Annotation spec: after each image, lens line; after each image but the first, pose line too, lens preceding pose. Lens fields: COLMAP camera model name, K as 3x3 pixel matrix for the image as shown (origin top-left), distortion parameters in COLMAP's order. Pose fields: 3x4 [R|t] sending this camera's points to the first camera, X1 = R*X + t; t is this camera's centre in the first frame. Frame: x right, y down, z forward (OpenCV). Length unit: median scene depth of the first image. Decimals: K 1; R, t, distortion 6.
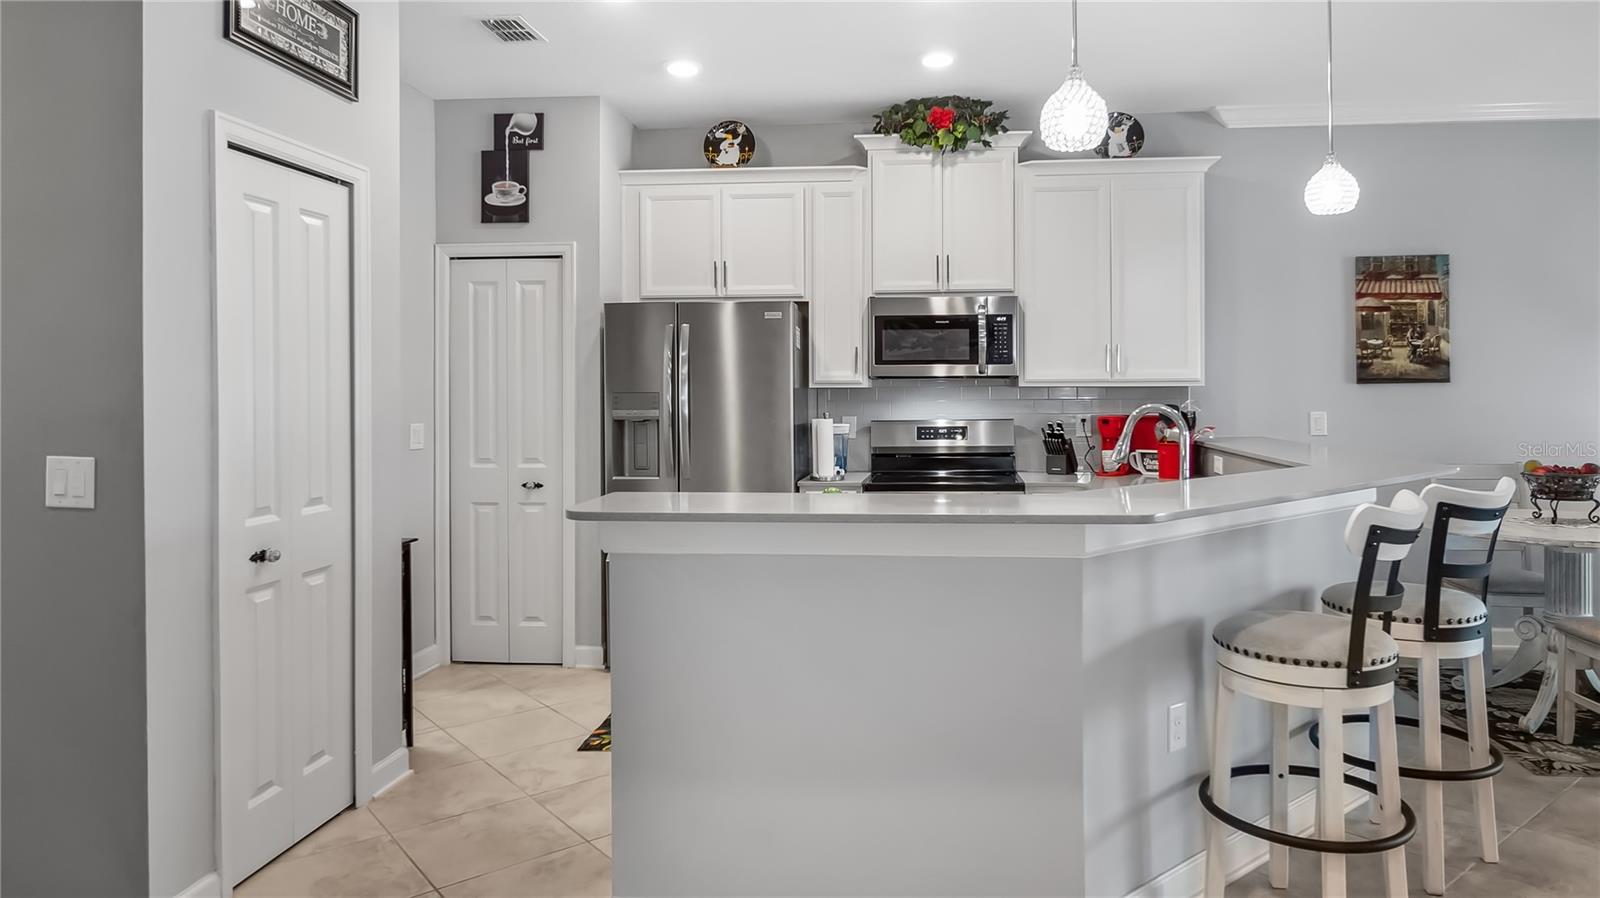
lens RADIAL K [[1002.7, 0, 844.4], [0, 1002.7, 389.3], [0, 0, 1]] dist [0.003857, -0.003259]
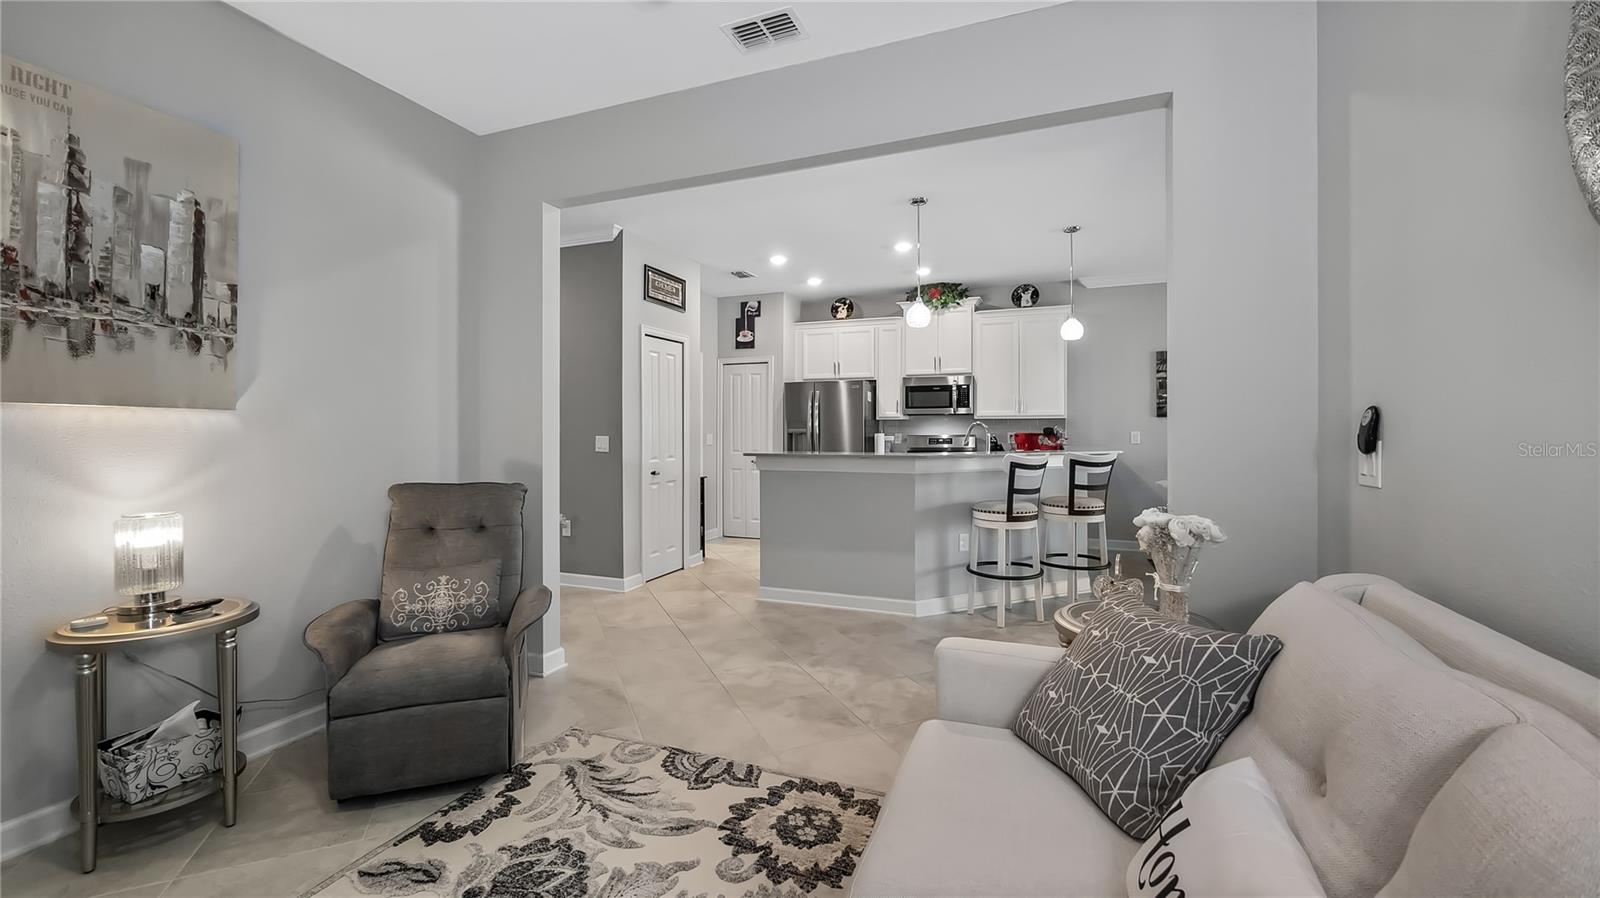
lens RADIAL K [[631.1, 0, 802.0], [0, 631.1, 428.7], [0, 0, 1]] dist [-0.003224, -0.000161]
pose [[0.960512, 0.002775, -0.278224, 0.205875], [-0.002944, 0.999996, -0.000189, 0.020357], [0.278222, 0.001000, 0.960516, -0.386221]]
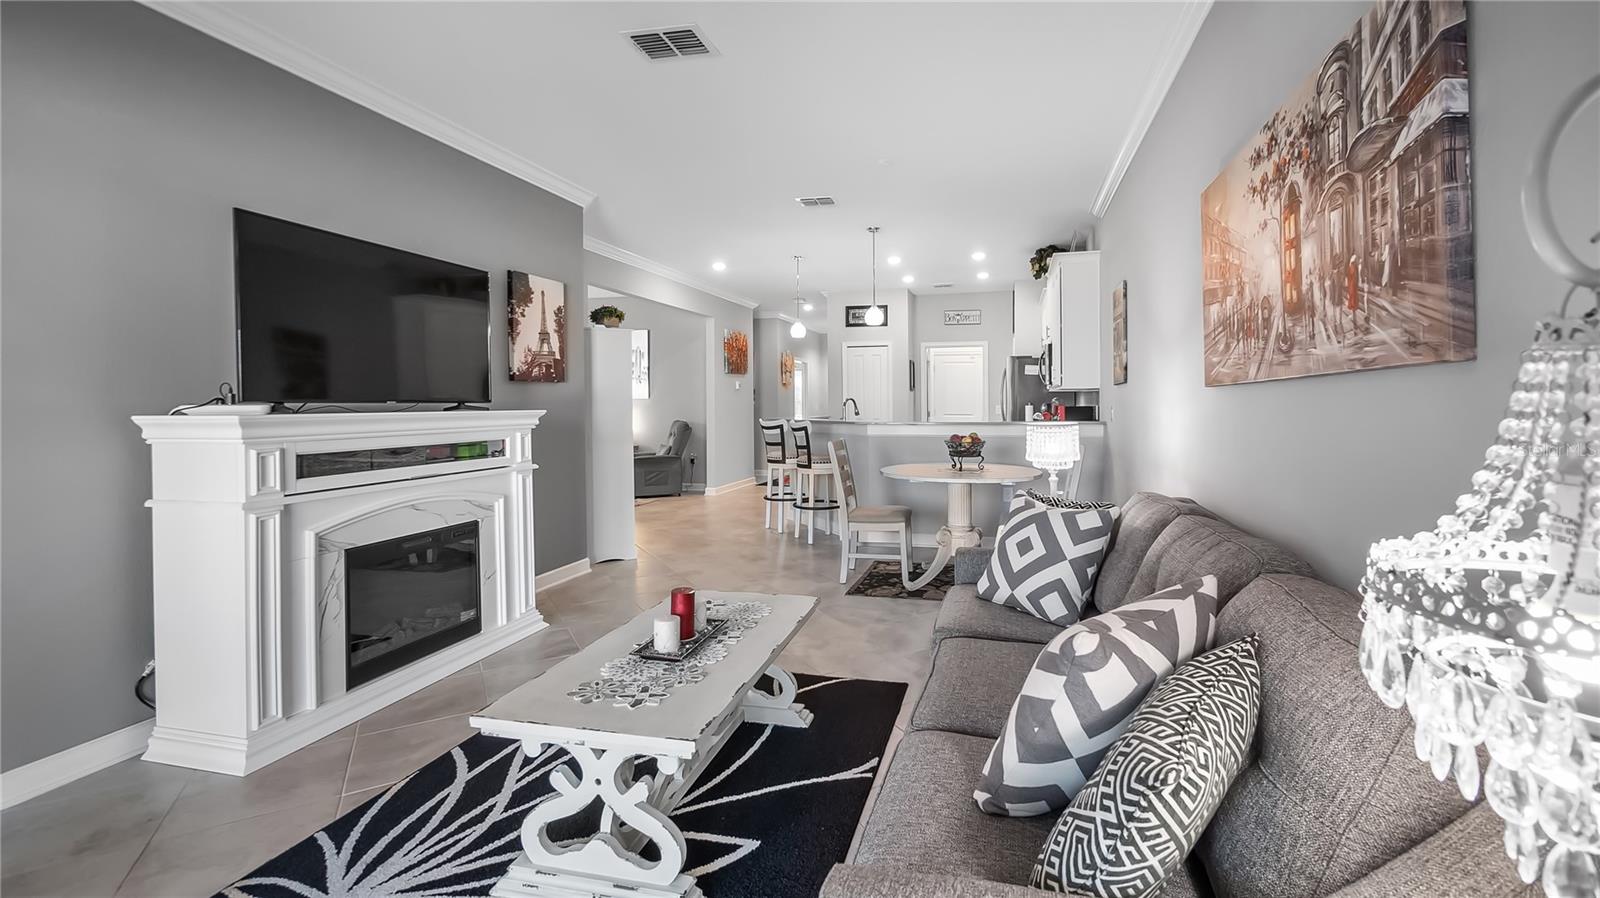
lens RADIAL K [[676.1, 0, 859.0], [0, 676.1, 411.2], [0, 0, 1]] dist [-0.000426, 0.000040]
pose [[-0.126798, 0.019291, -0.991741, 1.574643], [0.010803, 0.999778, 0.018066, 0.009570], [0.991870, -0.008423, -0.126978, 0.827837]]
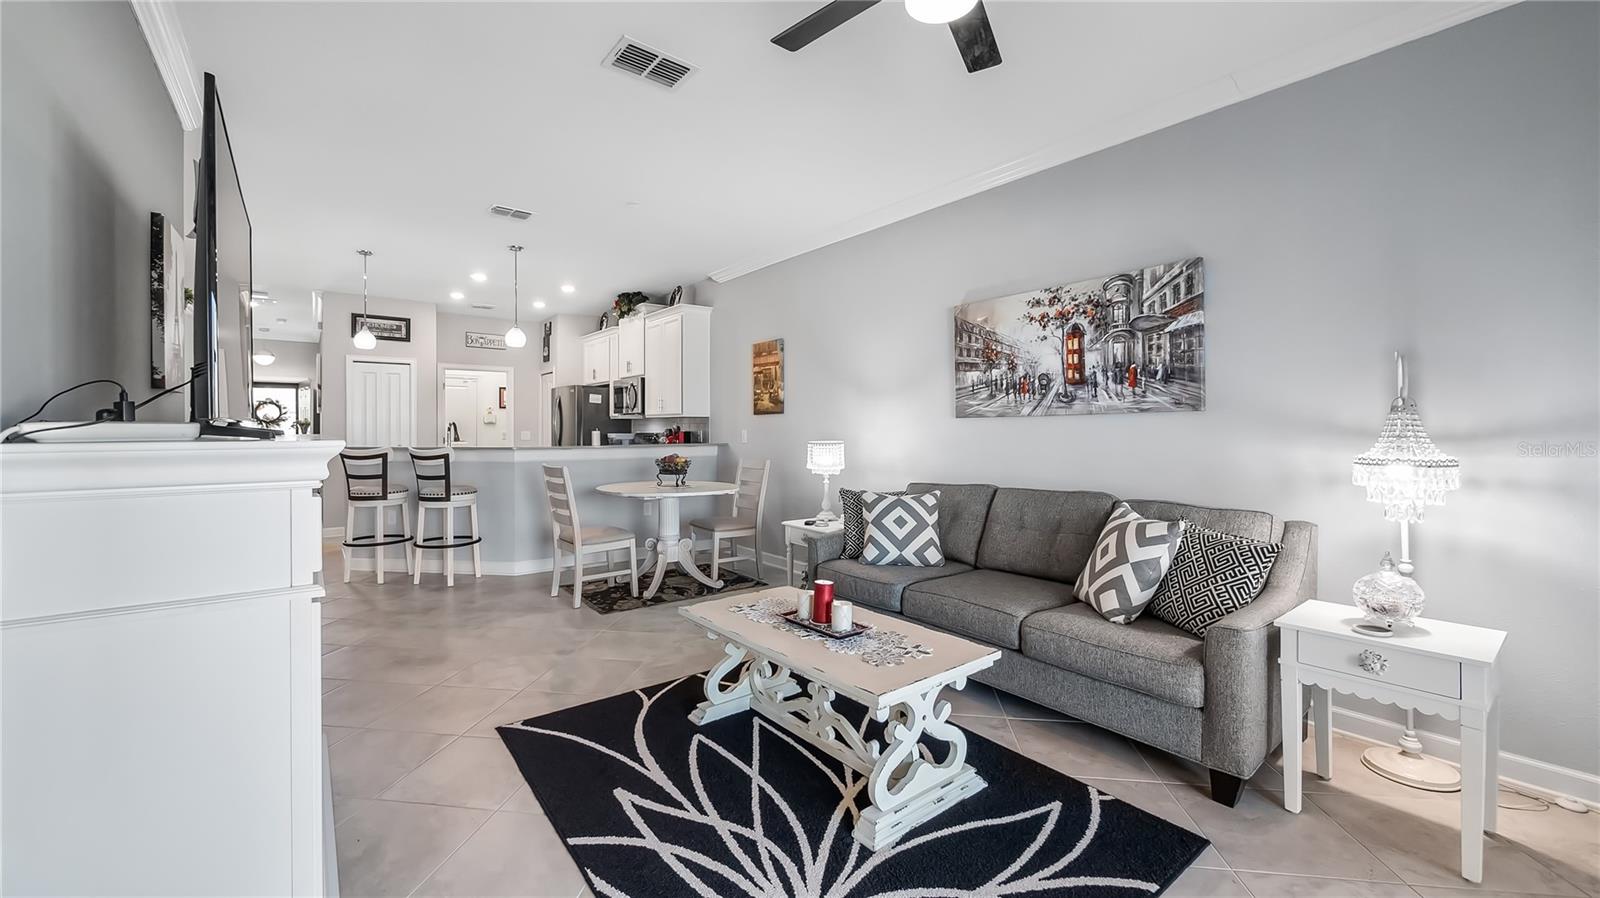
lens RADIAL K [[631.1, 0, 802.0], [0, 631.1, 428.7], [0, 0, 1]] dist [-0.003224, -0.000161]
pose [[0.685756, 0.005271, -0.727812, 1.497567], [0.001430, 0.999962, 0.008589, 0.010276], [0.727830, -0.006931, 0.685722, 0.307254]]
